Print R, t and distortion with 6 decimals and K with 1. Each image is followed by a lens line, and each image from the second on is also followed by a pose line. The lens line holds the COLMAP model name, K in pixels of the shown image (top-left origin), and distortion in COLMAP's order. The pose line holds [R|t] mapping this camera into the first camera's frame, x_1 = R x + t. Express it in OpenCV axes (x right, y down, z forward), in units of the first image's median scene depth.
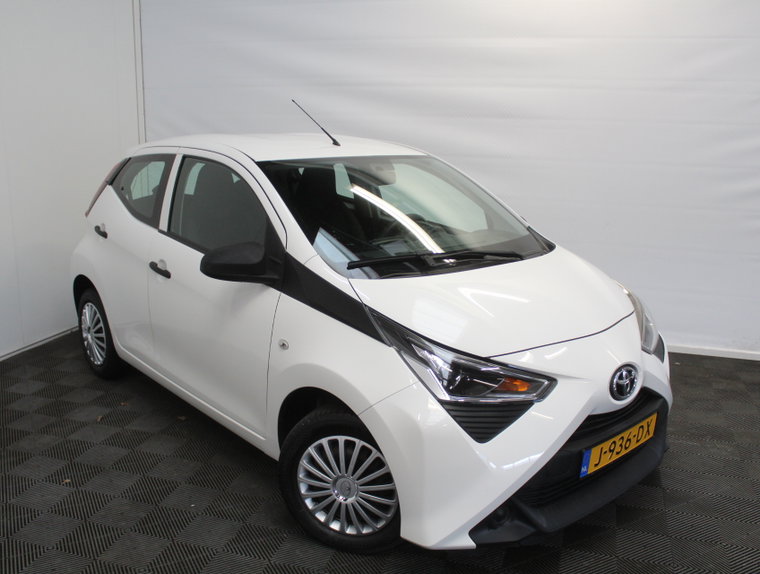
lens RADIAL K [[696.3, 0, 380.0], [0, 696.3, 287.0], [0, 0, 1]] dist [-0.172970, 0.172720]
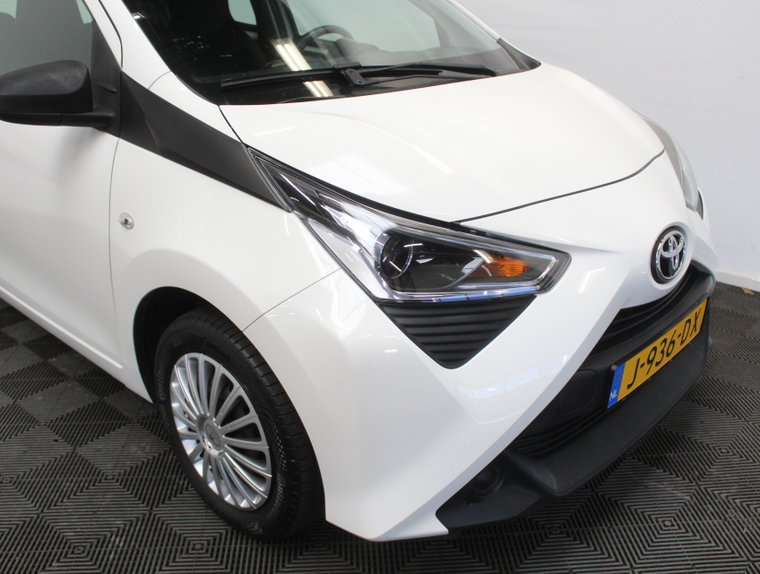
lens RADIAL K [[689.9, 0, 380.0], [0, 689.9, 287.0], [0, 0, 1]] dist [-0.004668, -0.002144]
pose [[0.995896, -0.056710, 0.070538, 0.043889], [0.044242, 0.984929, 0.167205, 0.051431], [-0.078957, -0.163398, 0.983396, 0.391850]]
